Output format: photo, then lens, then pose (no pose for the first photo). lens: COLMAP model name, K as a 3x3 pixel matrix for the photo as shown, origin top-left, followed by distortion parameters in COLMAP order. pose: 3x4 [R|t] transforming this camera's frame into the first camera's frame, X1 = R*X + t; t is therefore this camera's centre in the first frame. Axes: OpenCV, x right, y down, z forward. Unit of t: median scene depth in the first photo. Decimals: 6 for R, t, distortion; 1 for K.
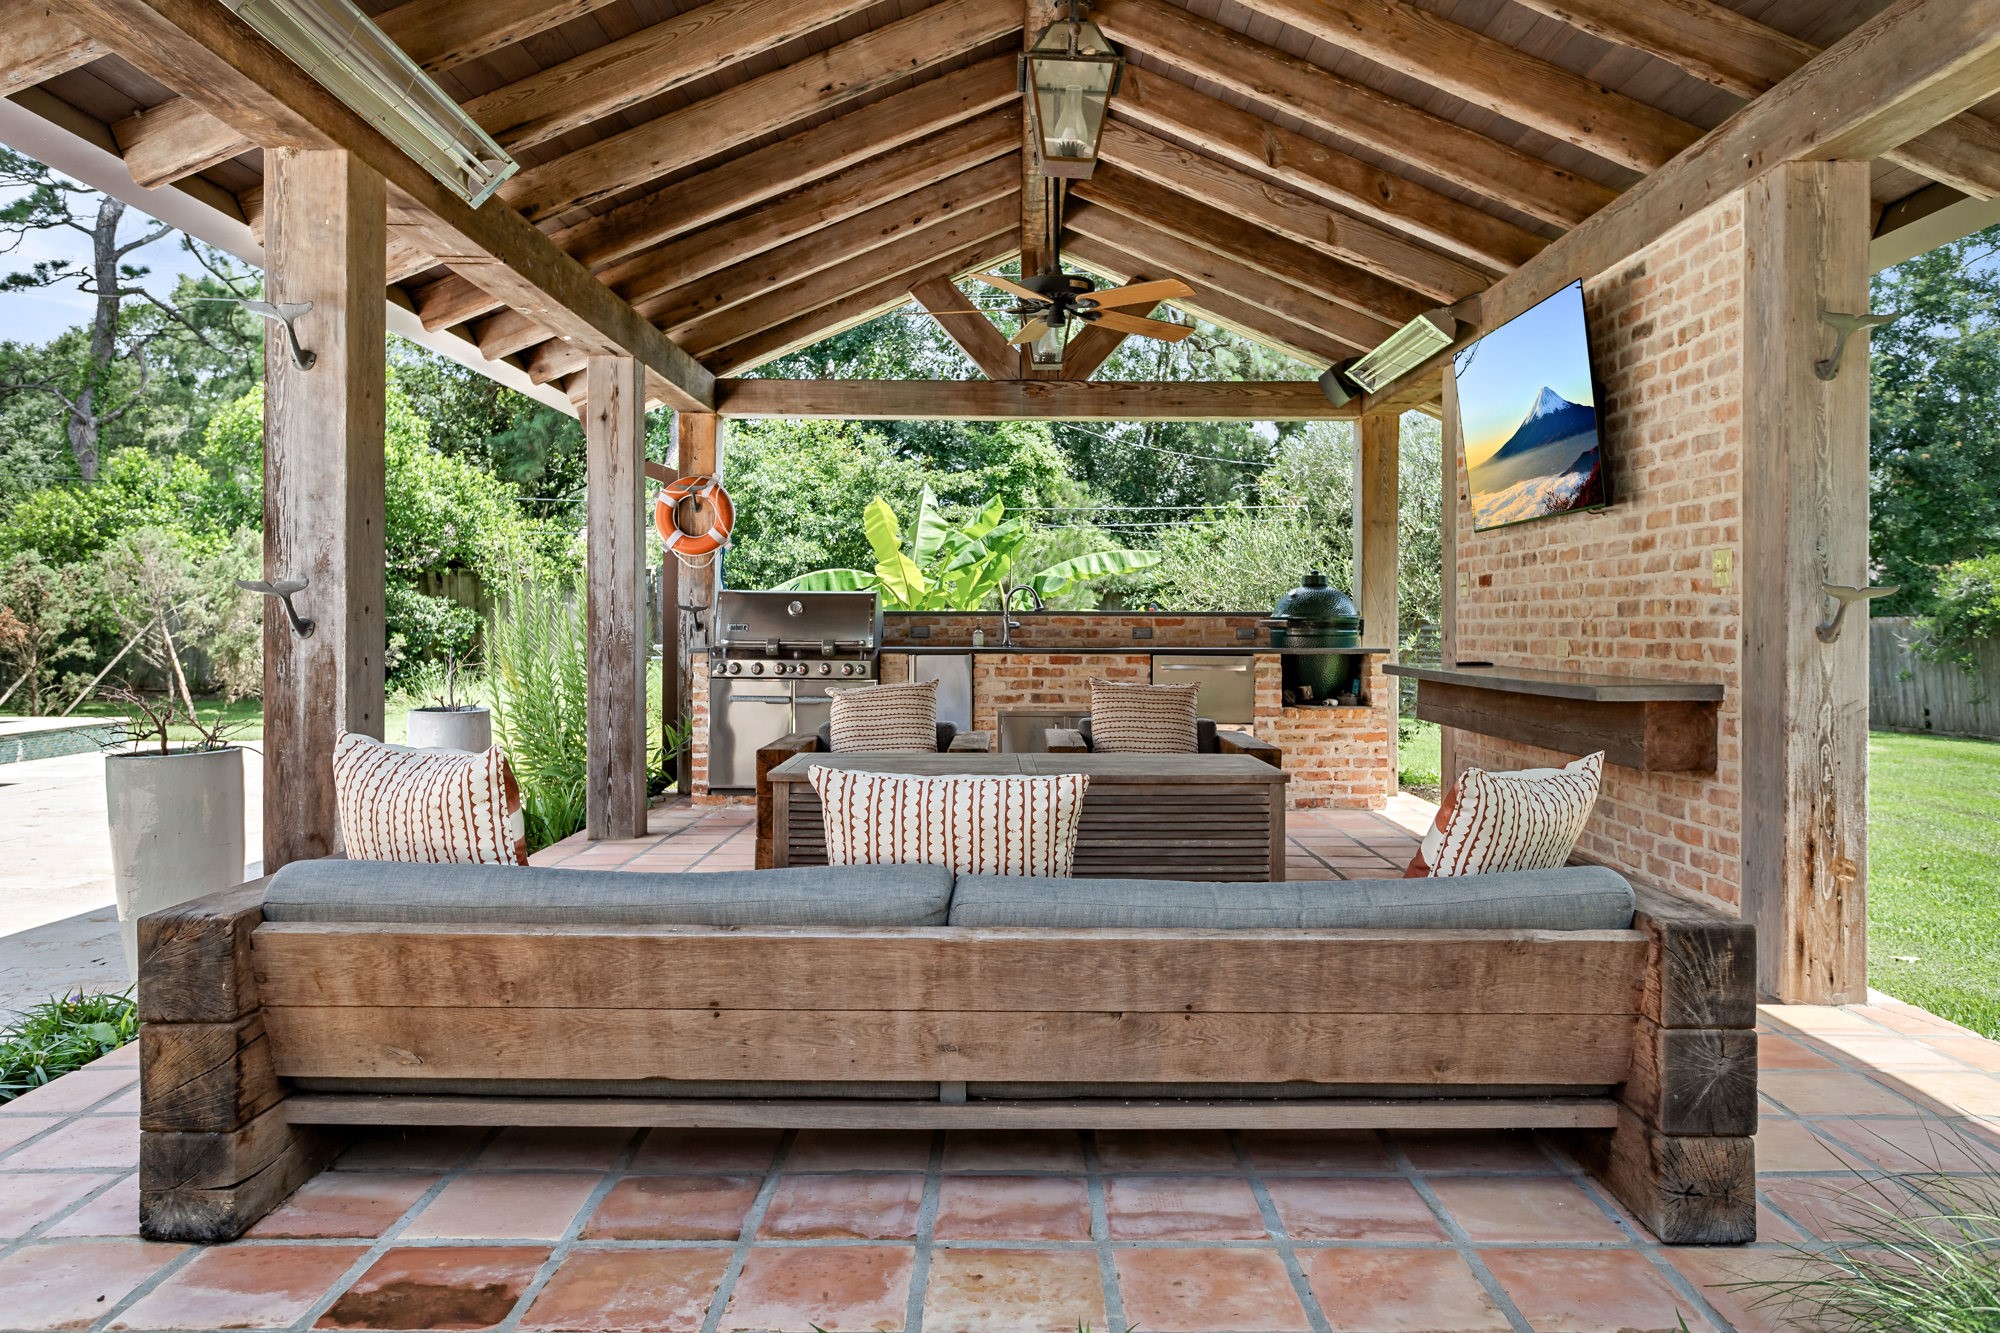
lens RADIAL K [[1400.2, 0, 1005.0], [0, 1400.2, 643.1], [0, 0, 1]] dist [-0.003297, 0.000475]
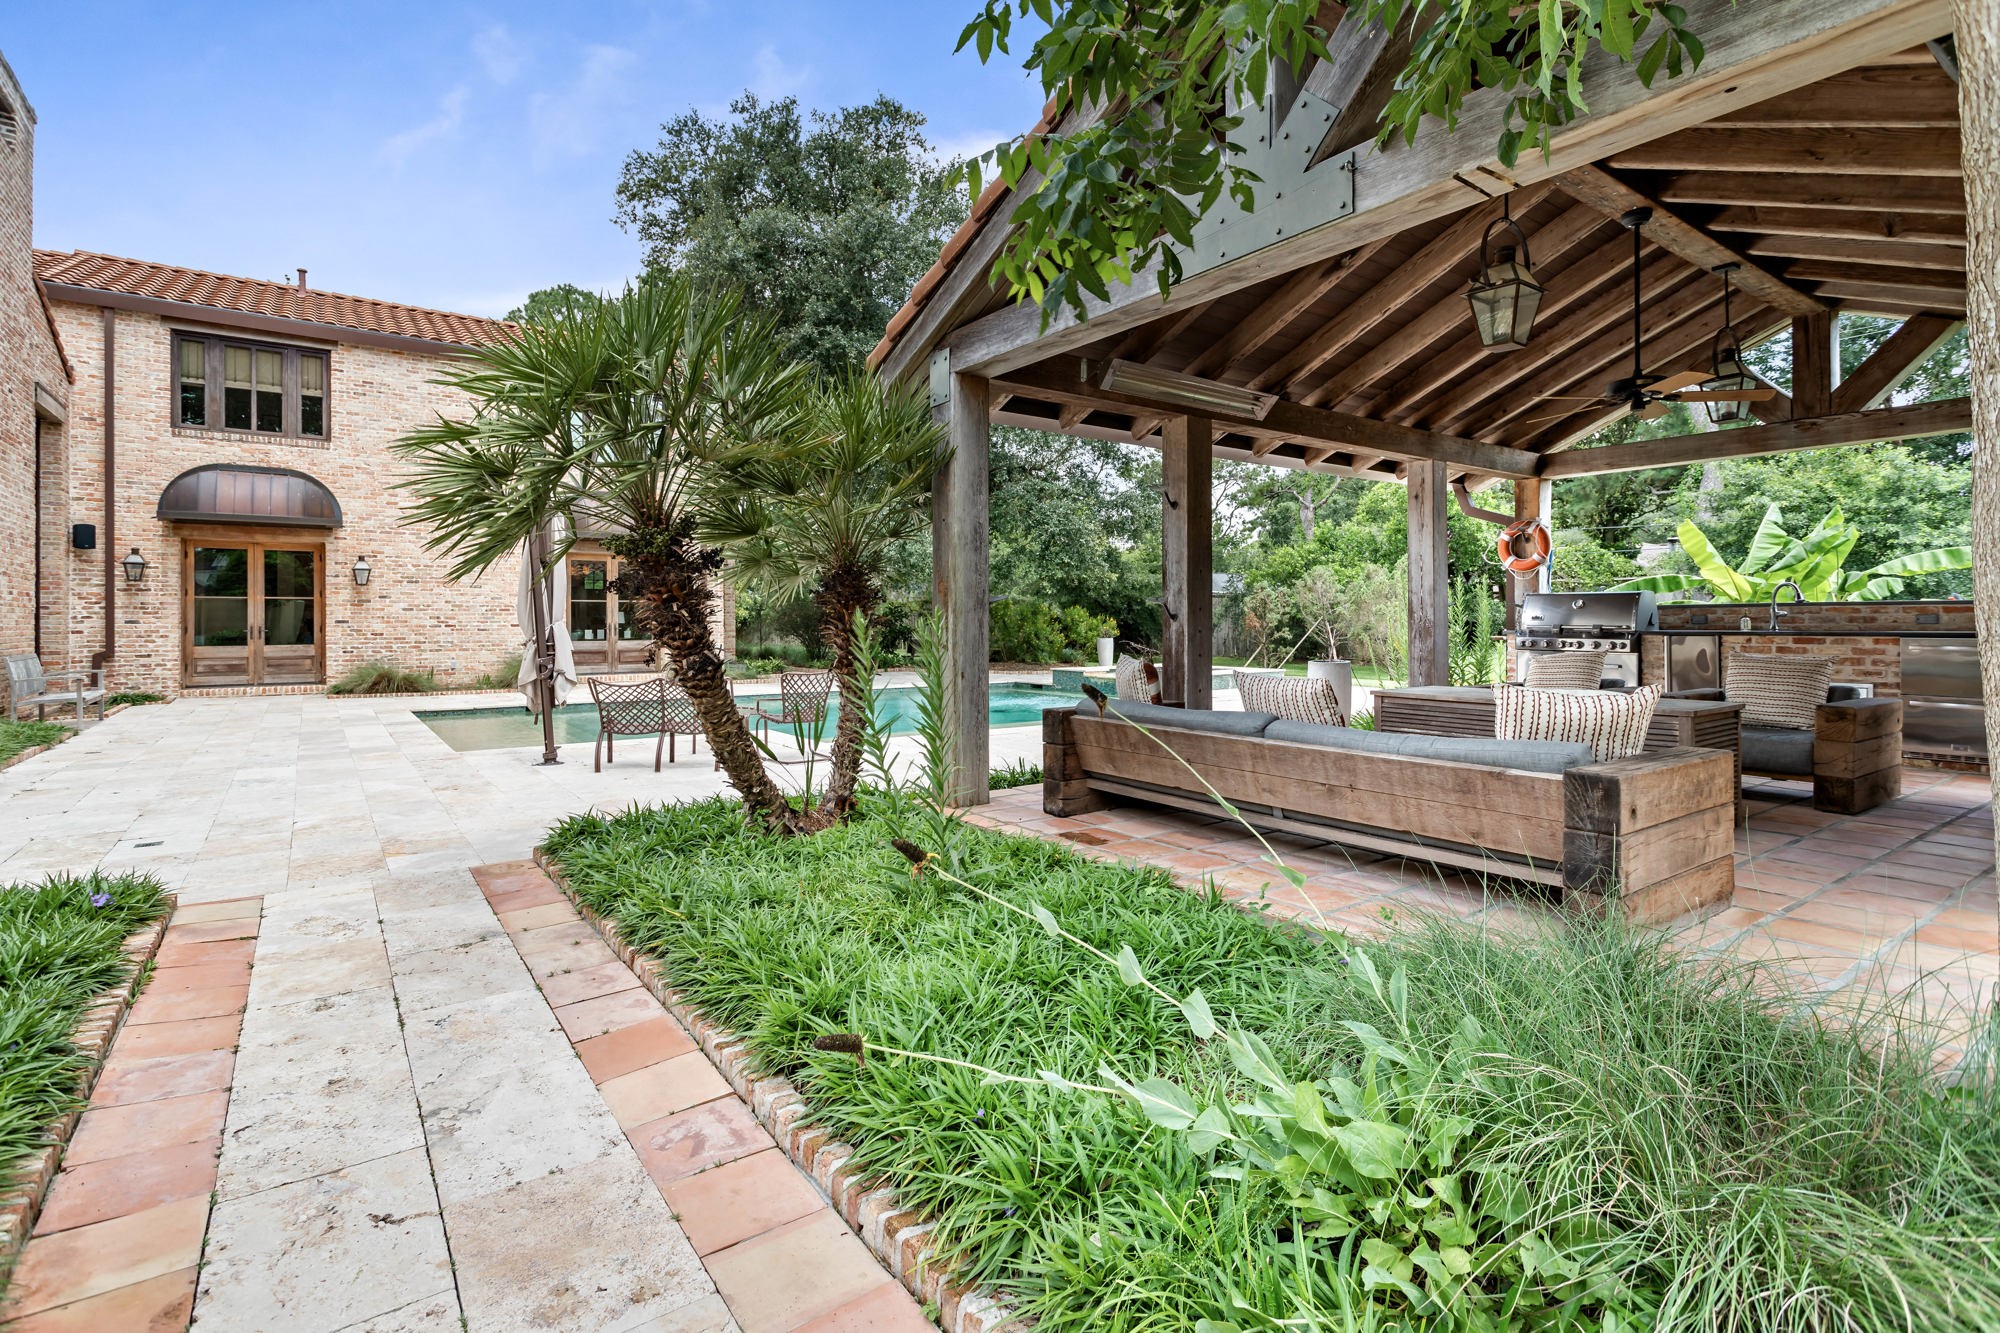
lens RADIAL K [[980.4, 0, 1000.7], [0, 980.4, 635.3], [0, 0, 1]] dist [0.014583, -0.000265]
pose [[0.578811, 0.005797, -0.815441, 0.339311], [-0.005252, 0.999980, 0.003380, 0.007735], [0.815445, 0.002327, 0.578830, -0.105799]]
